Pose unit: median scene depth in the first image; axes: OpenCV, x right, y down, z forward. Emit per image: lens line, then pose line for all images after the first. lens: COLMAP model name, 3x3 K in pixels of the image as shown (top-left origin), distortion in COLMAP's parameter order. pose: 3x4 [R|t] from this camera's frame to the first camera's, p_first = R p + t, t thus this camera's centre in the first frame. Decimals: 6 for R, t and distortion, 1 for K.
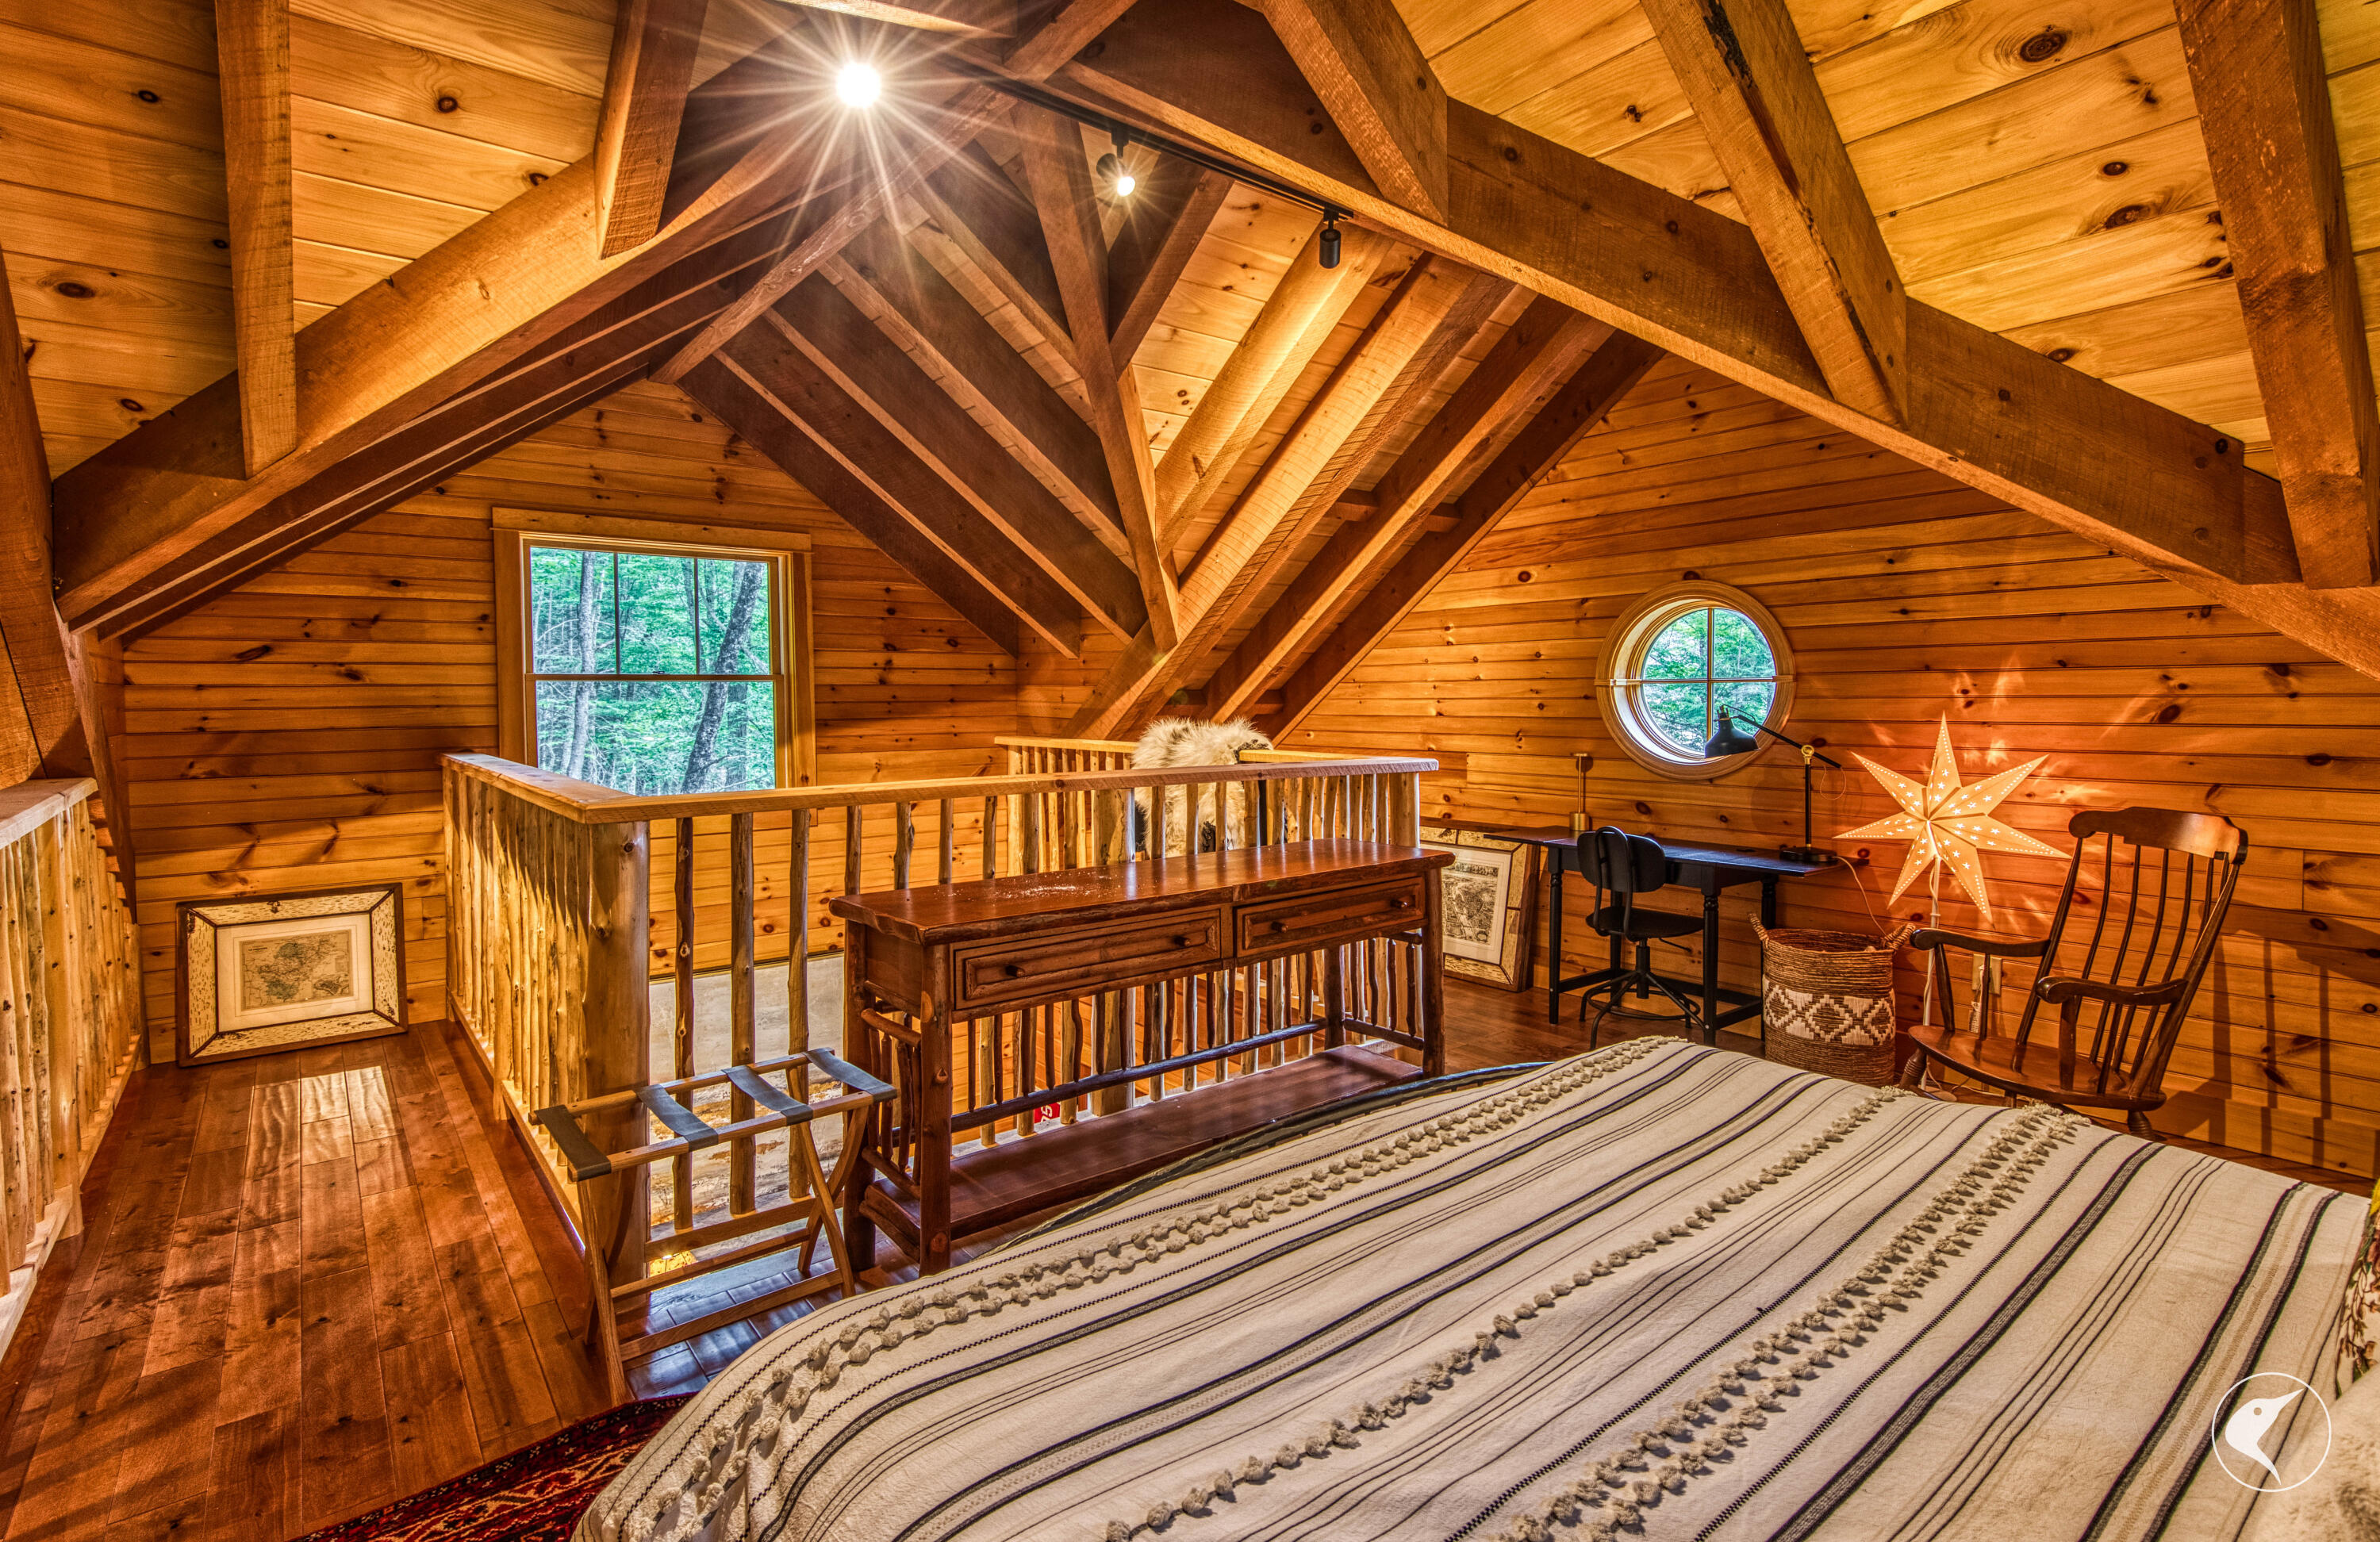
lens RADIAL K [[1119.7, 0, 1189.7], [0, 1119.7, 723.7], [0, 0, 1]] dist [-0.000266, -0.000460]
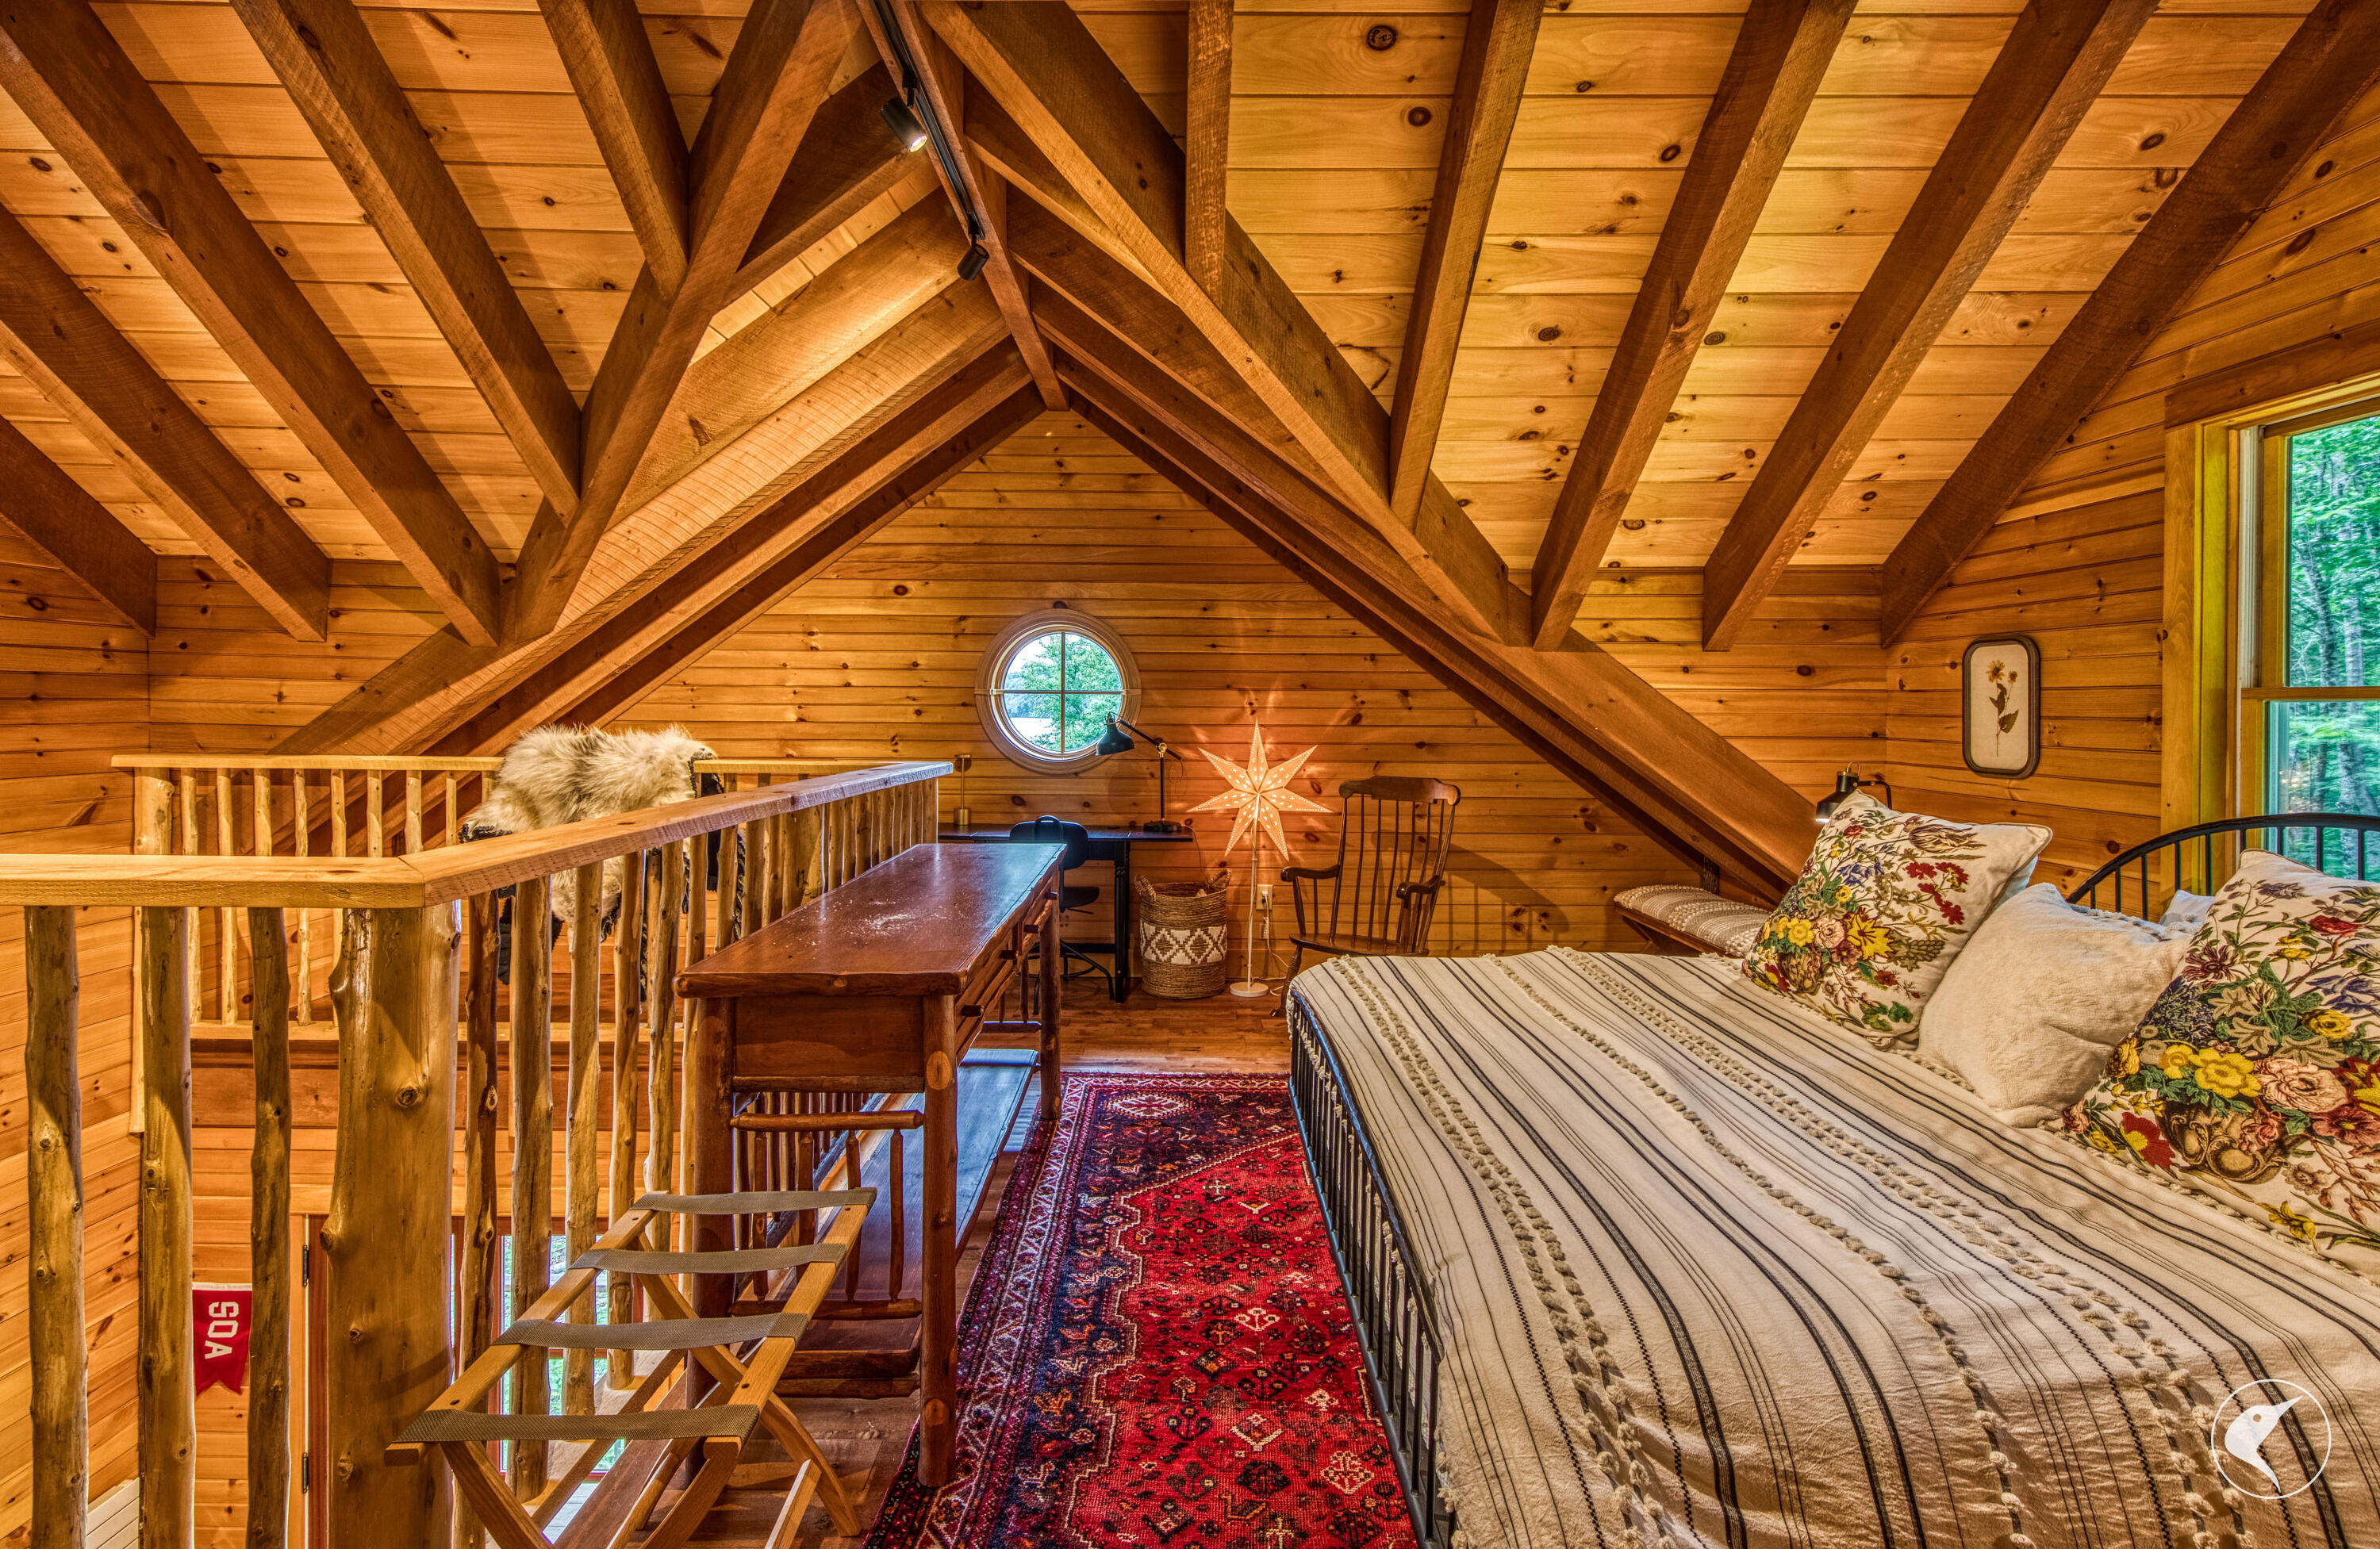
lens RADIAL K [[1073.0, 0, 1186.9], [0, 1073.0, 709.0], [0, 0, 1]] dist [0.014225, -0.000050]
pose [[0.614079, 0.007710, 0.789207, -0.362315], [0.007525, 0.999850, -0.015624, -0.000788], [-0.789208, 0.015533, 0.613929, 0.172567]]
